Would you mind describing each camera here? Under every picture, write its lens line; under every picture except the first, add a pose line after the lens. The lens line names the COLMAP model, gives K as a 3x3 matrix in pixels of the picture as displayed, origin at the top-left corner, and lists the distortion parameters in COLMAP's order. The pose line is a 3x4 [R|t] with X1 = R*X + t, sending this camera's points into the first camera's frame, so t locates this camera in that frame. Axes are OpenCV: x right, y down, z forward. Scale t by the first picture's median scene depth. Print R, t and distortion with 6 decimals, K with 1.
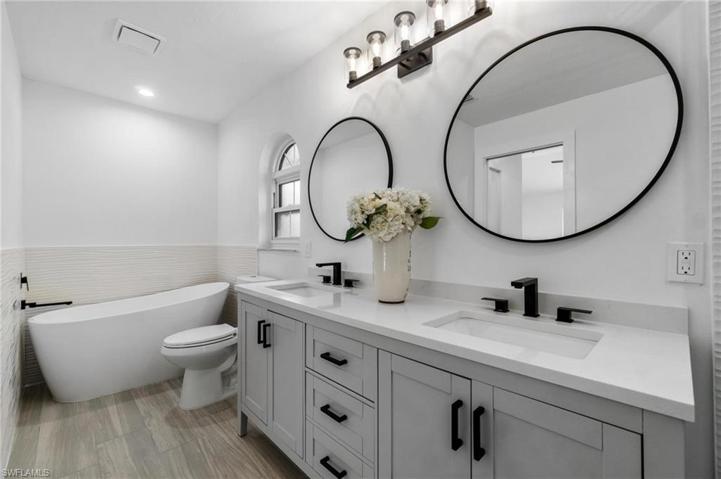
lens RADIAL K [[317.1, 0, 360.3], [0, 317.1, 241.9], [0, 0, 1]] dist [-0.000551, 0.000322]
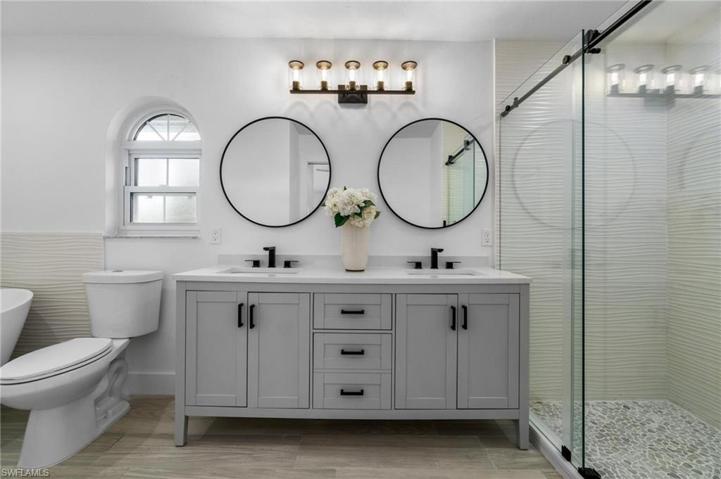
lens RADIAL K [[317.1, 0, 360.1], [0, 317.1, 236.0], [0, 0, 1]] dist [-0.000551, 0.000322]
pose [[0.673665, 0.004859, 0.739021, -0.720348], [-0.003150, 0.999988, -0.003703, 0.033301], [-0.739030, 0.000167, 0.673672, 0.044336]]
